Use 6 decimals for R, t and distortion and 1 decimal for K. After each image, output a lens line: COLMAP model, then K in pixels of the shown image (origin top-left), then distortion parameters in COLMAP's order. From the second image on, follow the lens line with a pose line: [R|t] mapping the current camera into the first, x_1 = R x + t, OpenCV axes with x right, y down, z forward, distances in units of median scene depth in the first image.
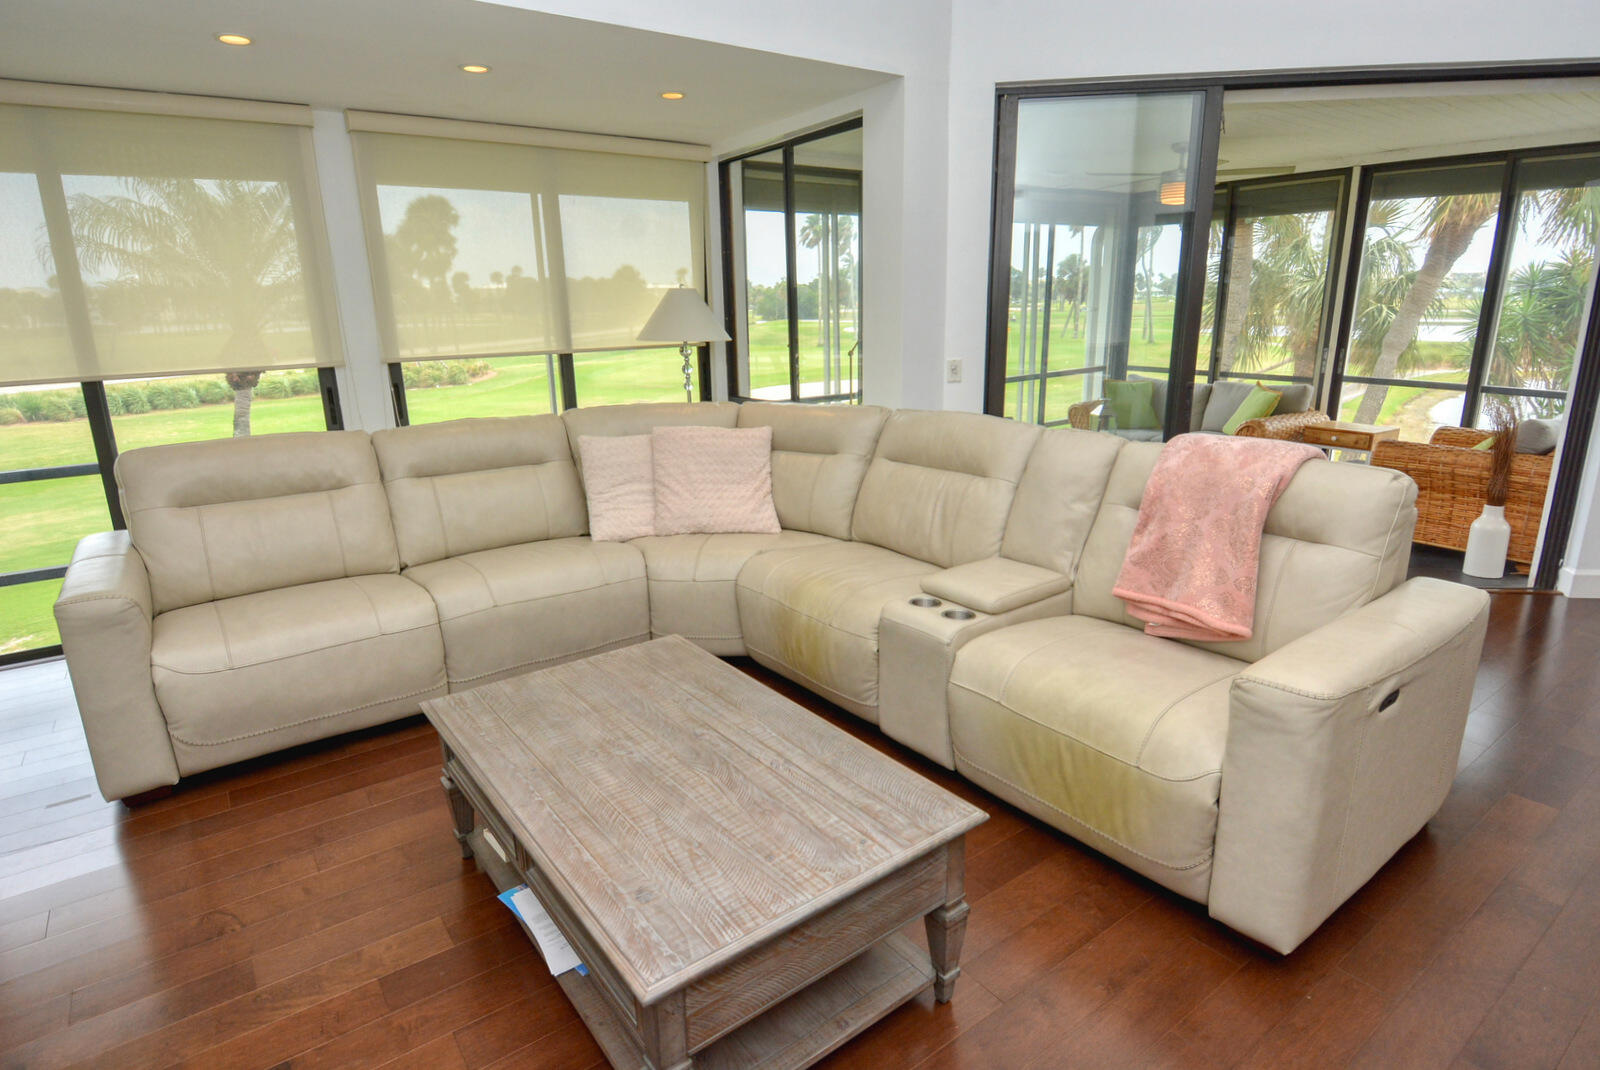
lens RADIAL K [[849.8, 0, 804.8], [0, 849.8, 543.1], [0, 0, 1]] dist [0.018023, -0.027263]
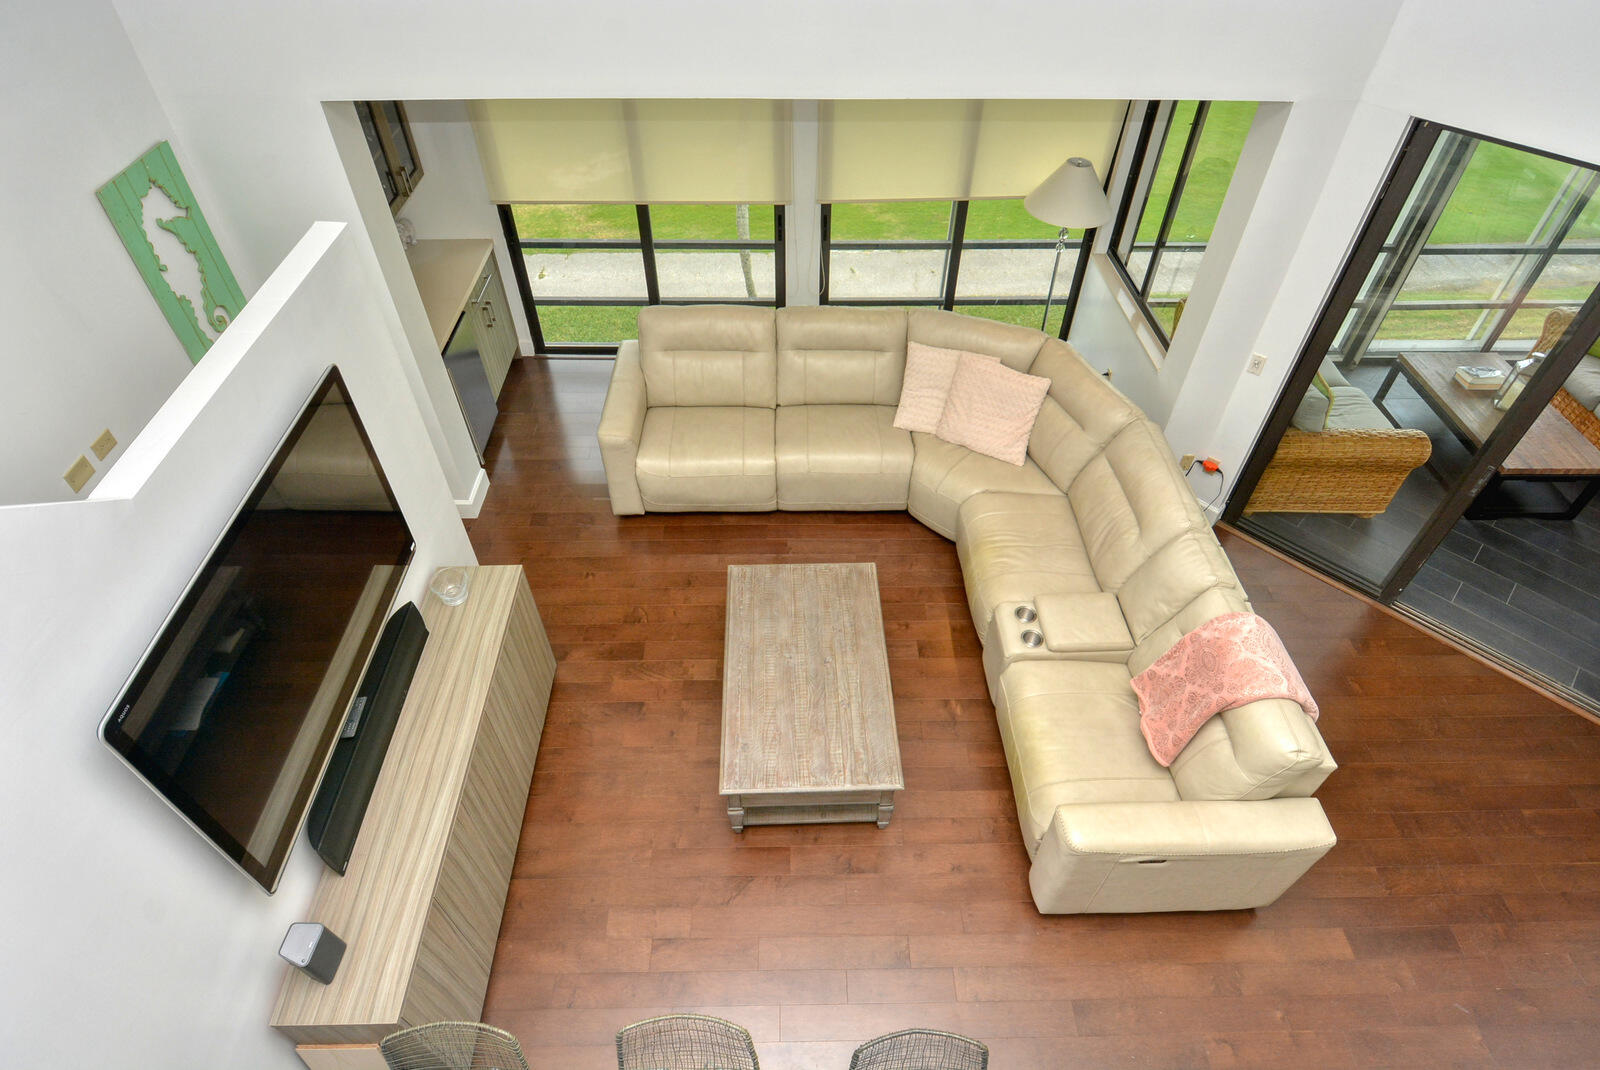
lens RADIAL K [[849.8, 0, 809.7], [0, 849.8, 530.3], [0, 0, 1]] dist [0.018023, -0.027263]
pose [[0.816193, 0.426028, -0.390294, 0.281226], [-0.178343, 0.828286, 0.531165, -0.620799], [0.549566, -0.363927, 0.752020, -0.221056]]
